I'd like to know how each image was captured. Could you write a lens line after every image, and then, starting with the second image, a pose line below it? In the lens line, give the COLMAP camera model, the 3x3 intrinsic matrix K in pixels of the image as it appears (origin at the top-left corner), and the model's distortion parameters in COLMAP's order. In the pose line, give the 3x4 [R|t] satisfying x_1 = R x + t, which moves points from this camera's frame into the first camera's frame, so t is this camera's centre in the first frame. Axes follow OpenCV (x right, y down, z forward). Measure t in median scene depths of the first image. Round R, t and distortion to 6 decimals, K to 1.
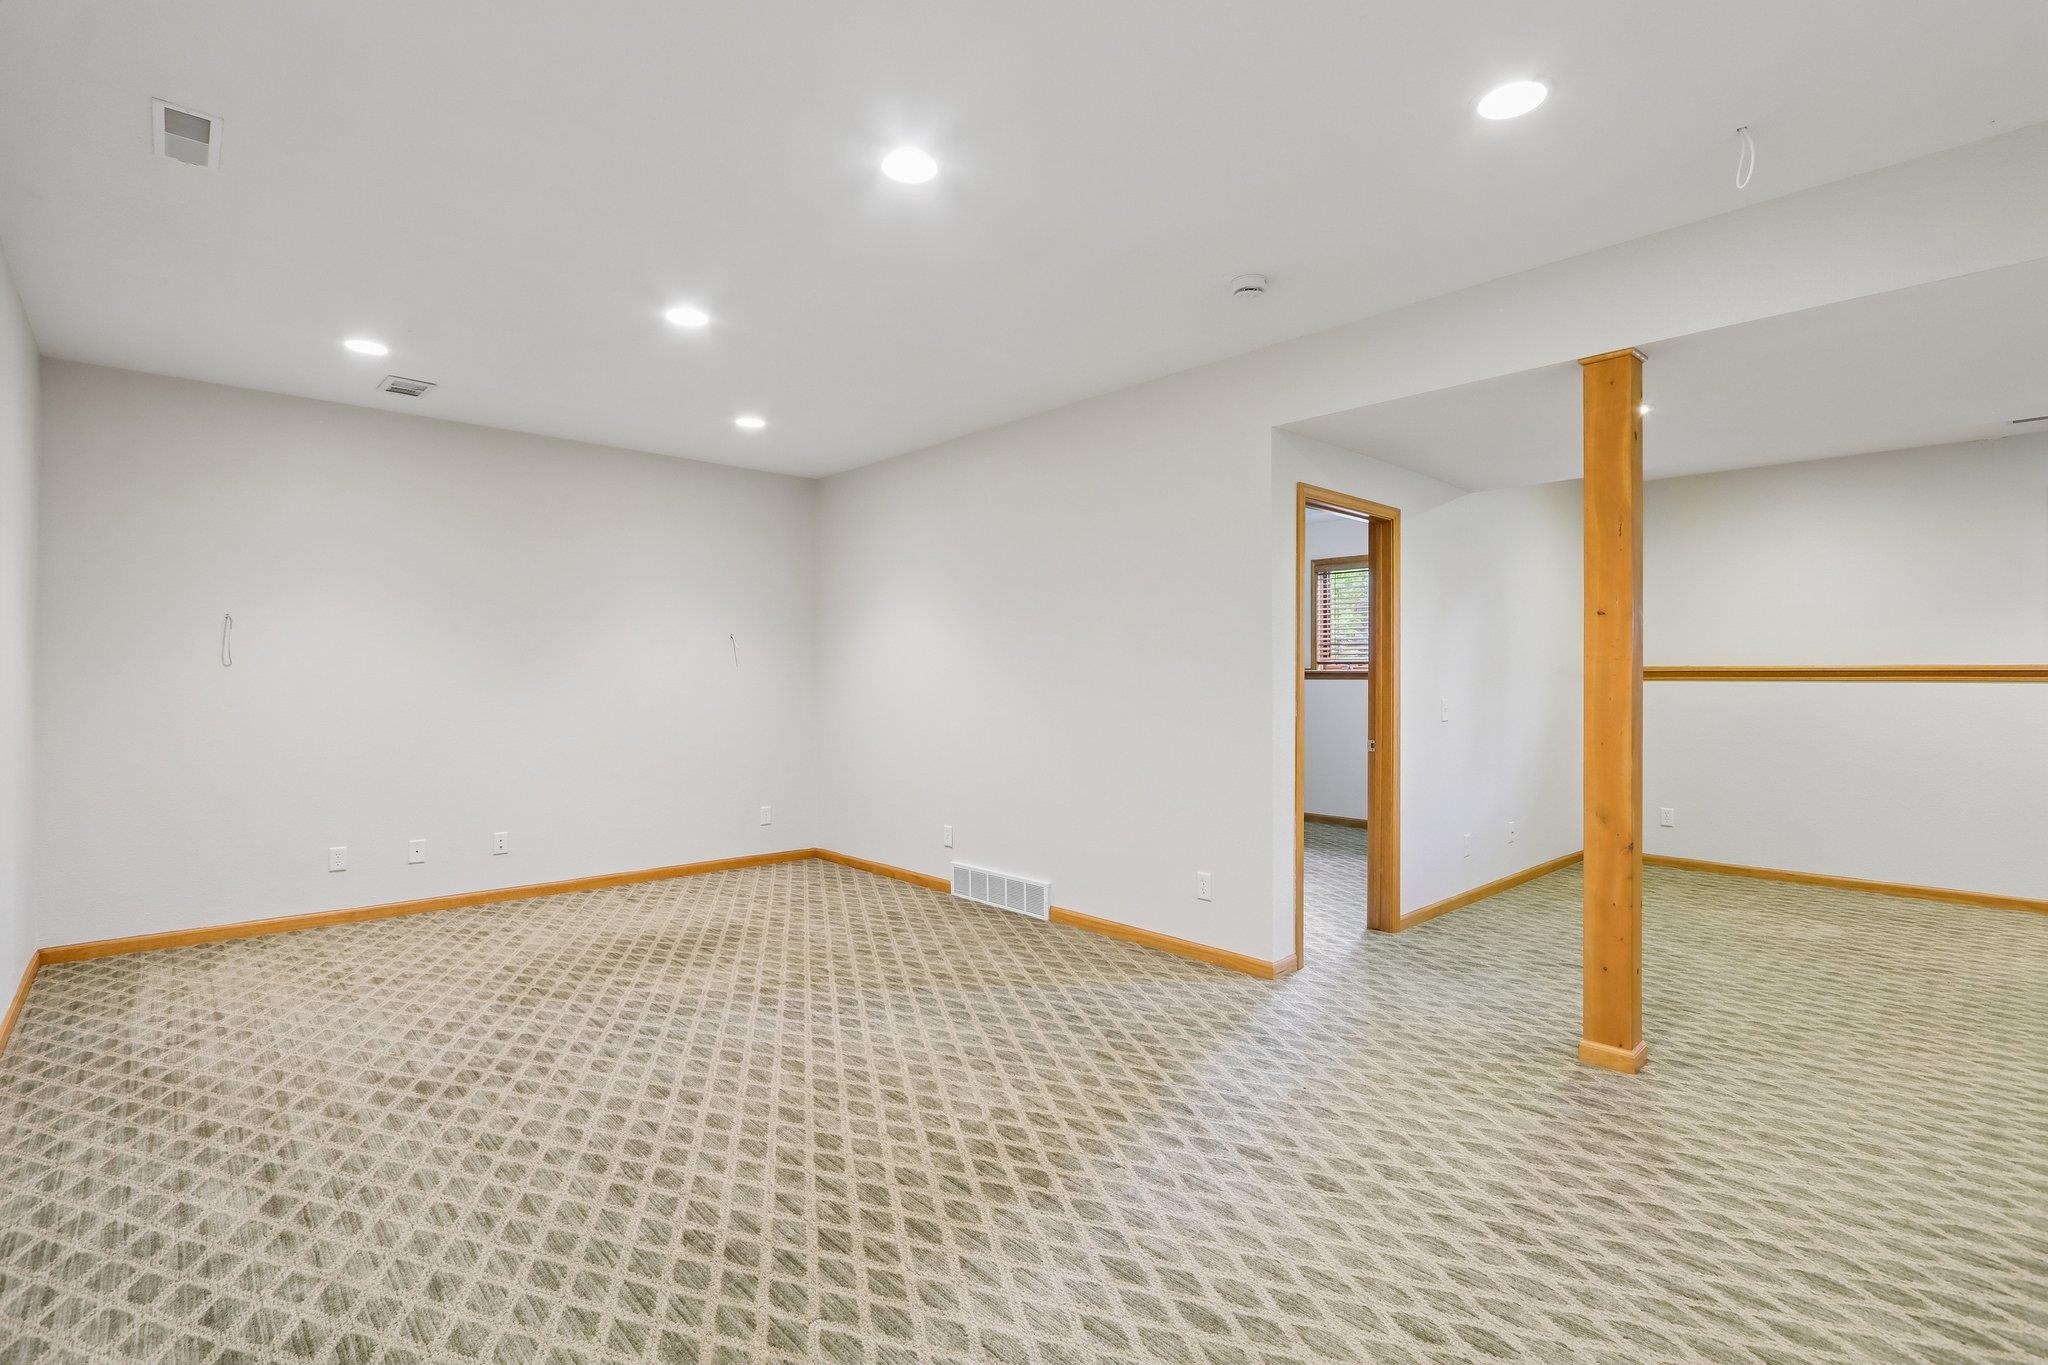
lens RADIAL K [[948.7, 0, 1026.2], [0, 948.7, 671.5], [0, 0, 1]] dist [-0.012788, 0.001200]
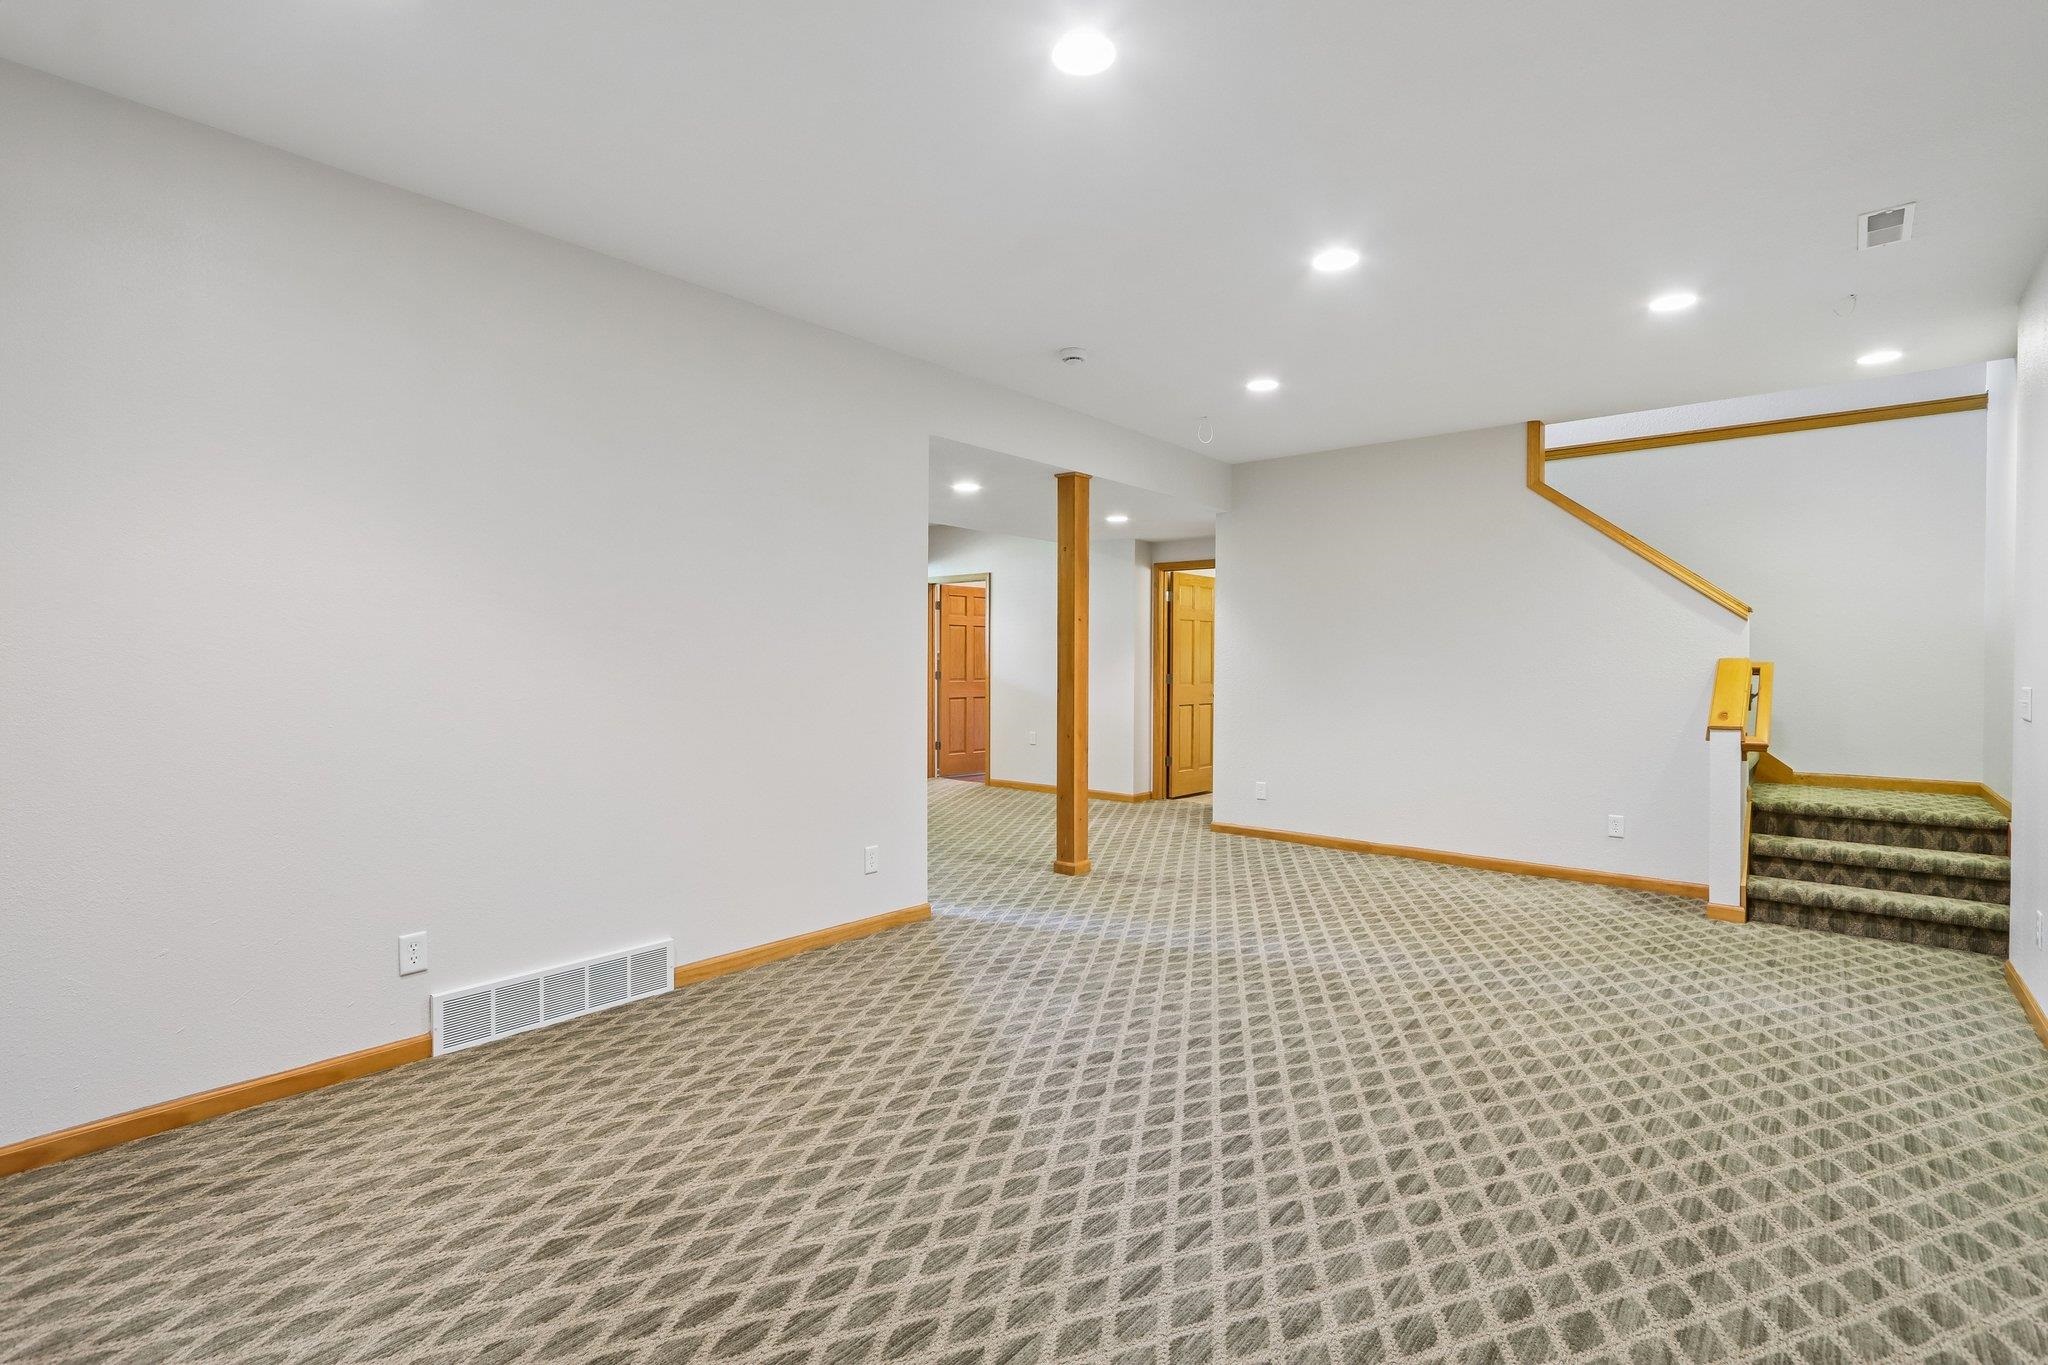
lens RADIAL K [[948.7, 0, 1026.2], [0, 948.7, 671.5], [0, 0, 1]] dist [-0.012788, 0.001200]
pose [[-0.124158, -0.012723, 0.992181, -0.701438], [-0.010550, 0.999878, 0.011502, 0.011363], [-0.992206, -0.009039, -0.124277, 0.813176]]
